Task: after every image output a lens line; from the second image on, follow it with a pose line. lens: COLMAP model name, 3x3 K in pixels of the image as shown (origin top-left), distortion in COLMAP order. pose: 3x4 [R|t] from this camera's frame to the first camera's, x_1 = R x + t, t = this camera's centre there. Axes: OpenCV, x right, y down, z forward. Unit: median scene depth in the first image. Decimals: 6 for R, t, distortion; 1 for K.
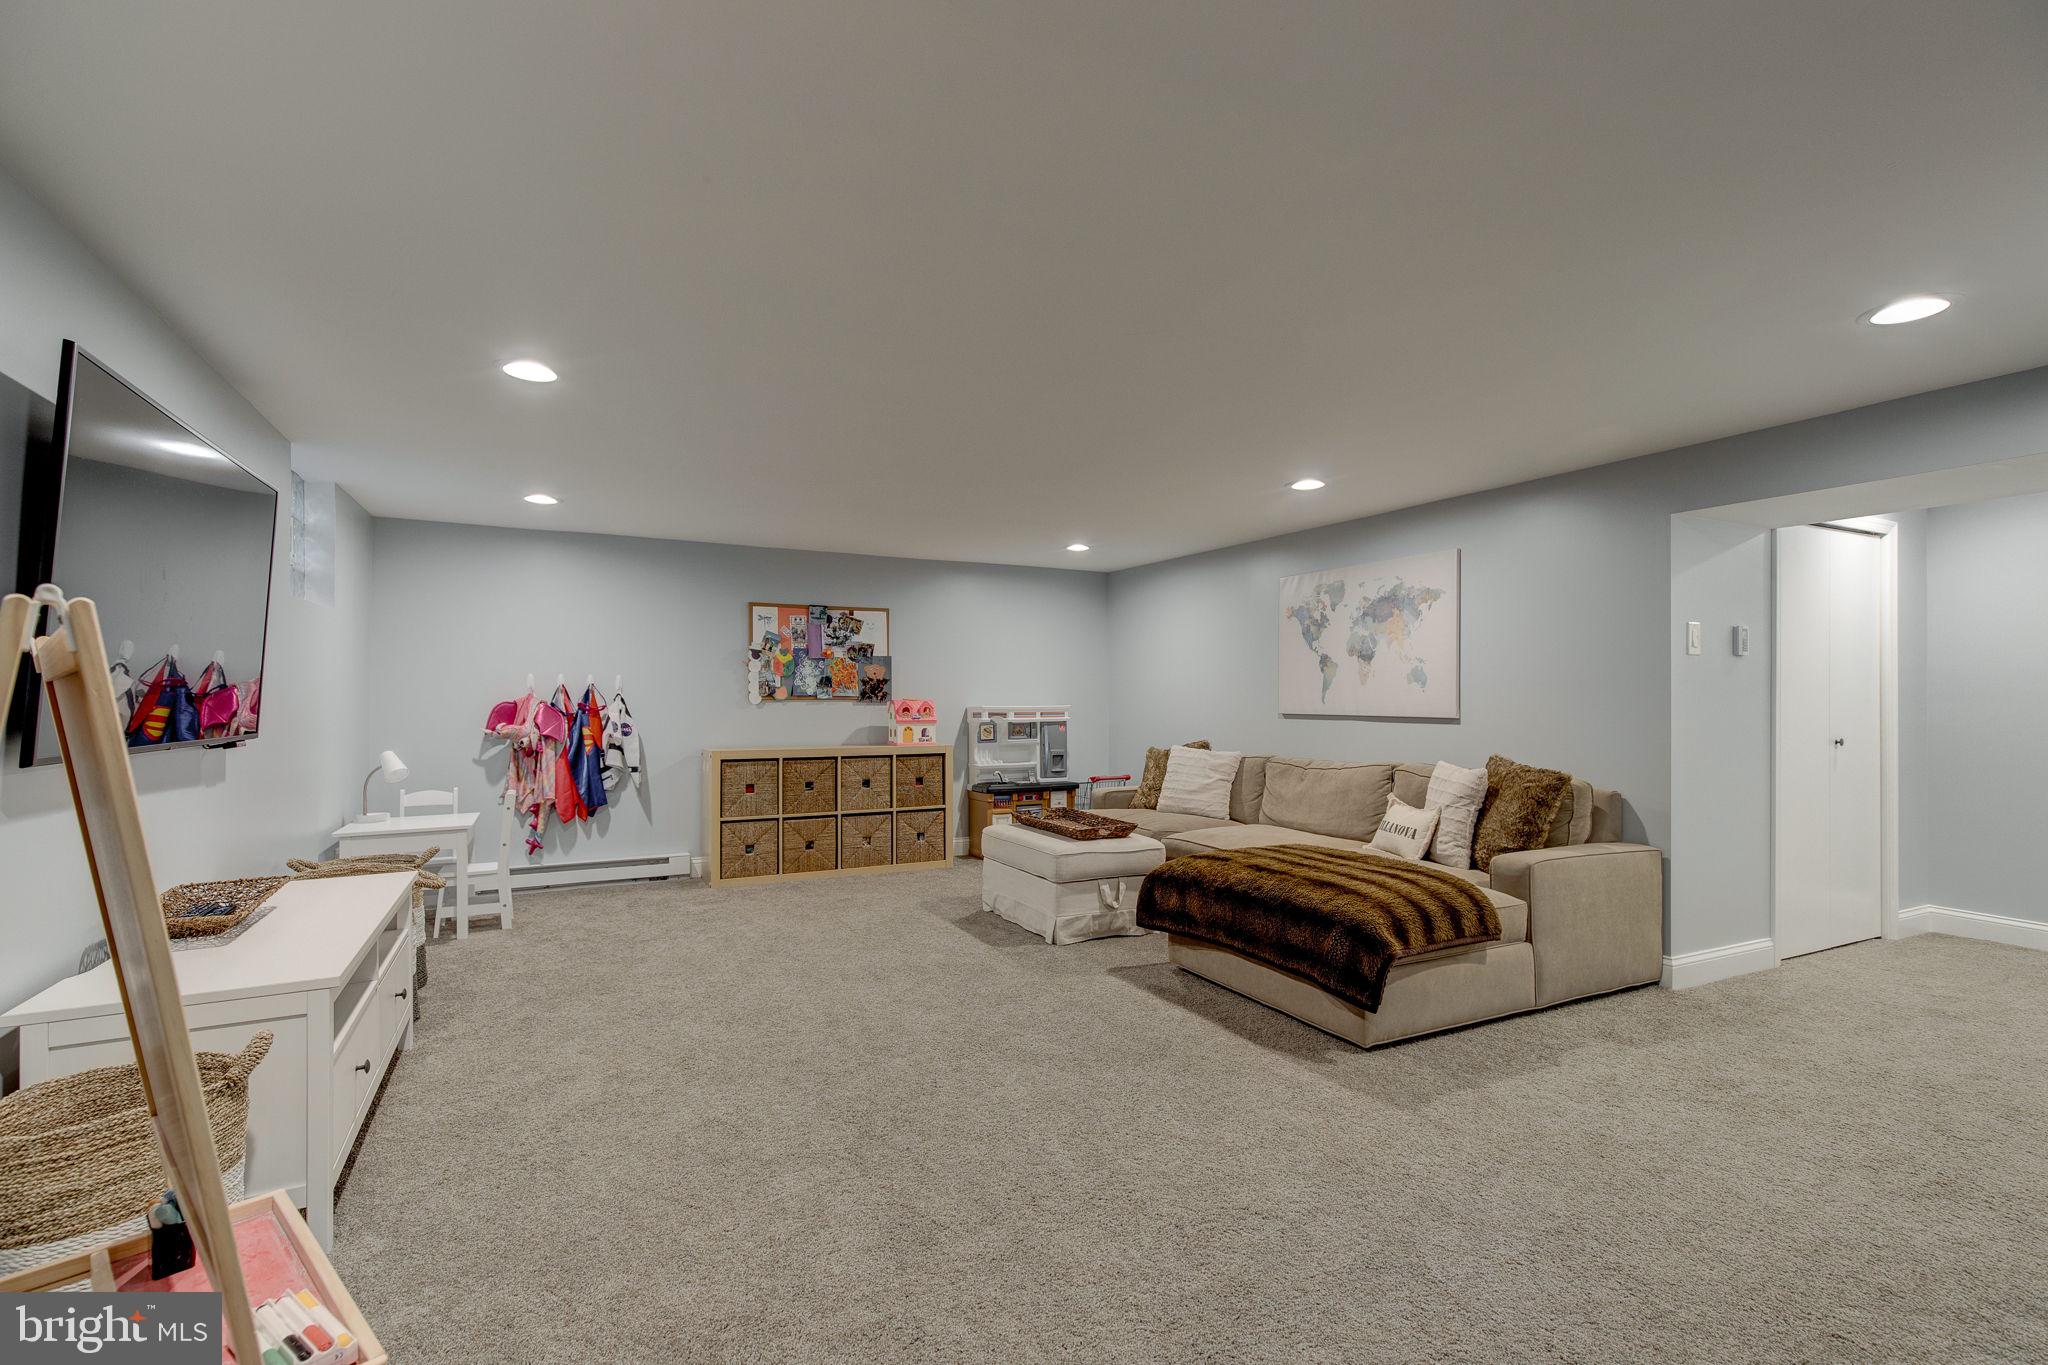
lens RADIAL K [[935.4, 0, 1027.0], [0, 935.4, 691.5], [0, 0, 1]] dist [0.018447, -0.000429]
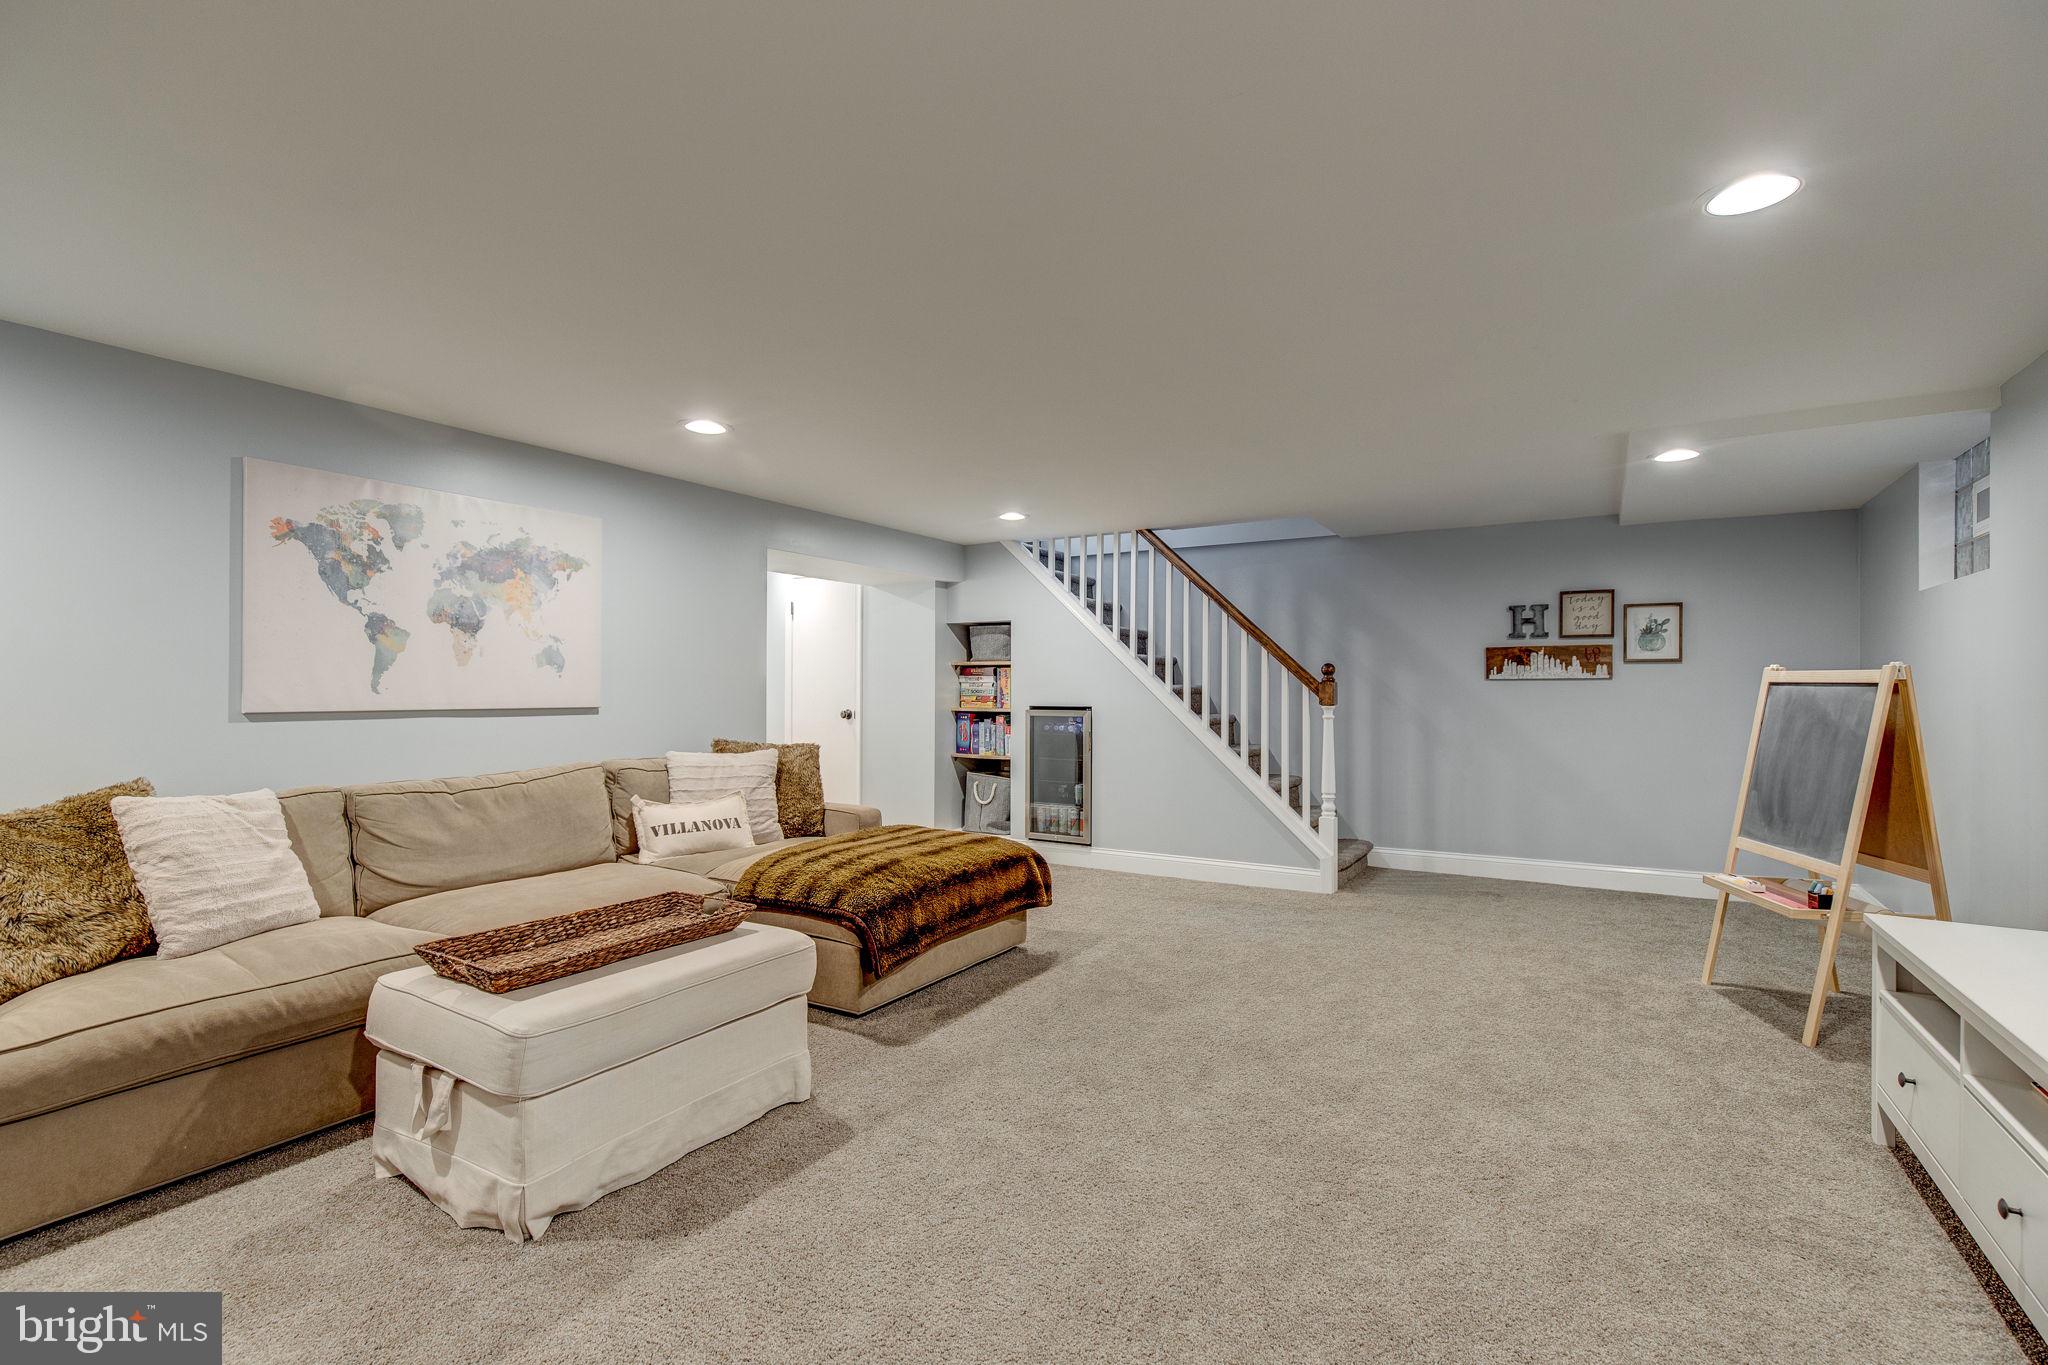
lens RADIAL K [[935.4, 0, 1026.0], [0, 935.4, 685.3], [0, 0, 1]] dist [0.018447, -0.000429]
pose [[-0.529808, -0.001111, 0.848117, -0.475166], [-0.010413, 0.999932, -0.005195, 0.007090], [-0.848053, -0.011583, -0.529784, 1.027778]]
